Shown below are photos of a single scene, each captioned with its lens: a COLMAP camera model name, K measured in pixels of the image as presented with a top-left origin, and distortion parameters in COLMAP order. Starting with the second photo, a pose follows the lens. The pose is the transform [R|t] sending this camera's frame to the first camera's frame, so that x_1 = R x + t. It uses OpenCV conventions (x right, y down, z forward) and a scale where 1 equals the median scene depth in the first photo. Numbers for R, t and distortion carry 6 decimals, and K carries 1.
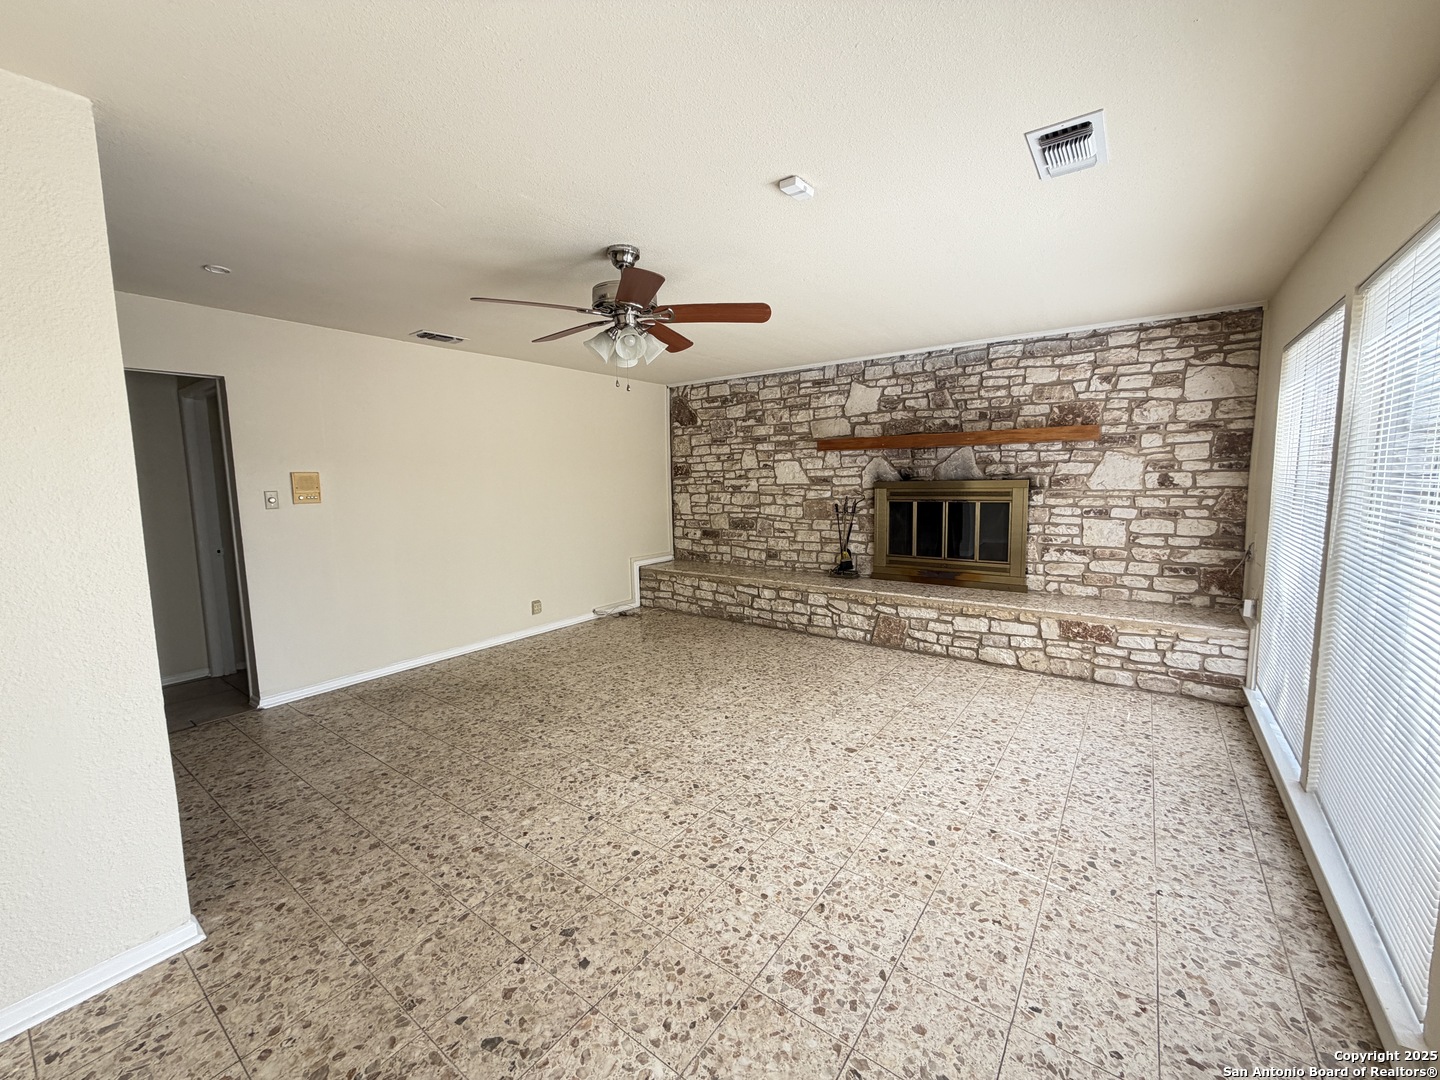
lens RADIAL K [[575.7, 0, 714.7], [0, 575.7, 537.4], [0, 0, 1]] dist [-0.000757, 0.000603]
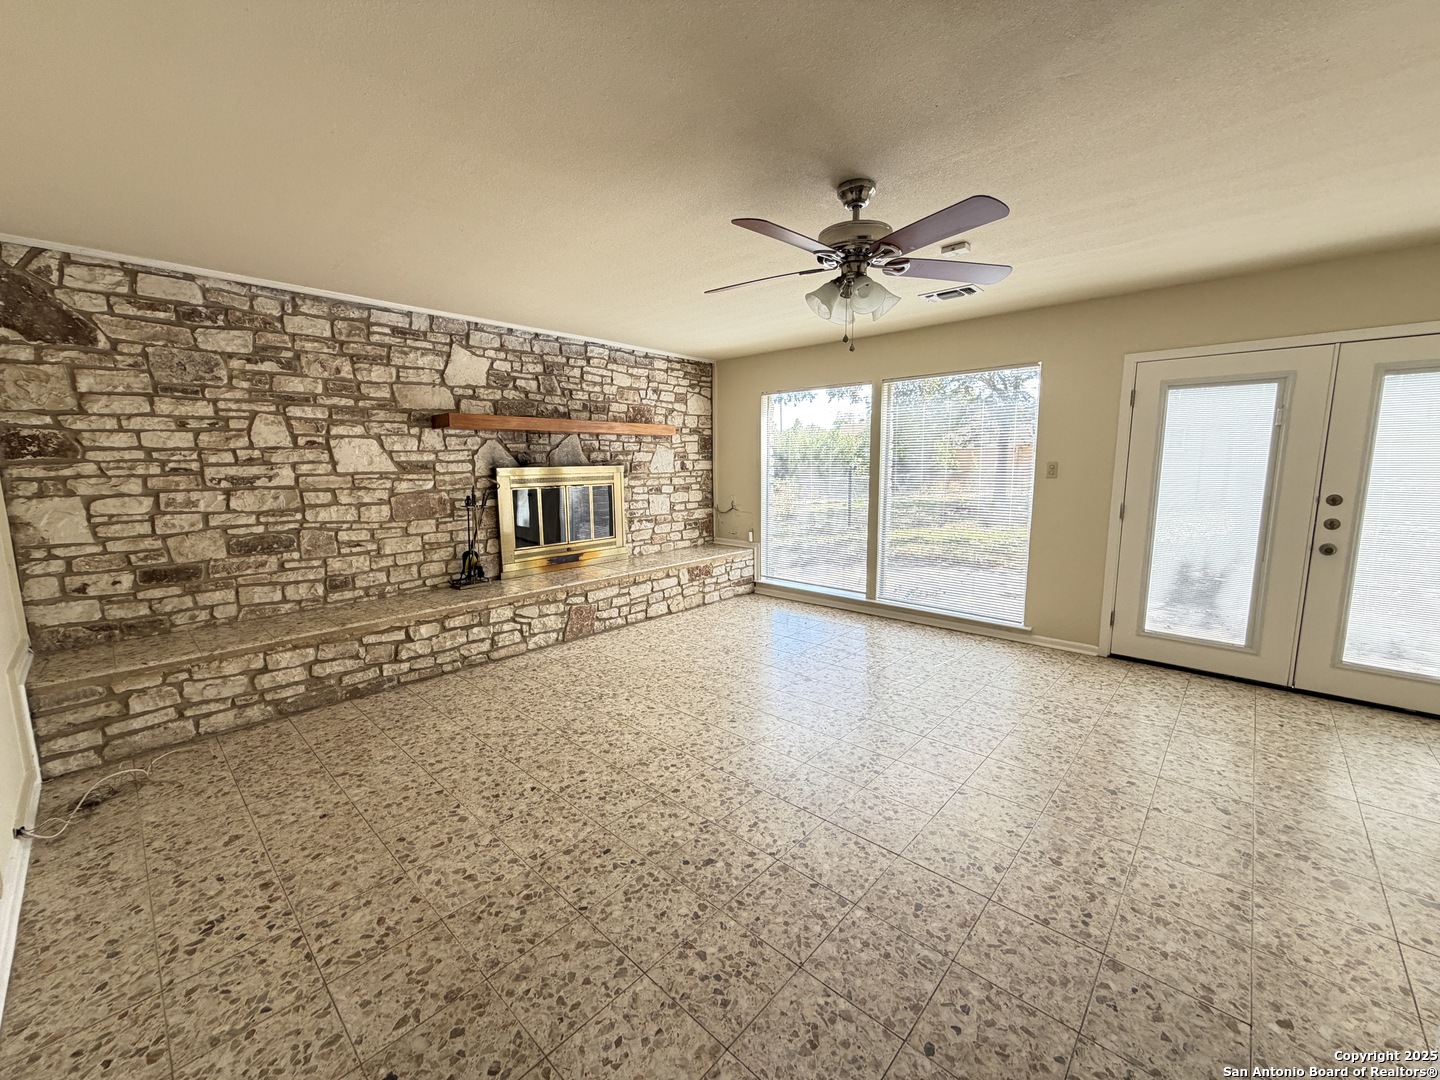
lens RADIAL K [[575.7, 0, 714.7], [0, 575.7, 537.4], [0, 0, 1]] dist [-0.000757, 0.000603]
pose [[0.112150, -0.114611, 0.987060, -0.558719], [0.112310, 0.988423, 0.102009, -0.045680], [-0.987324, 0.099416, 0.123724, 0.587613]]
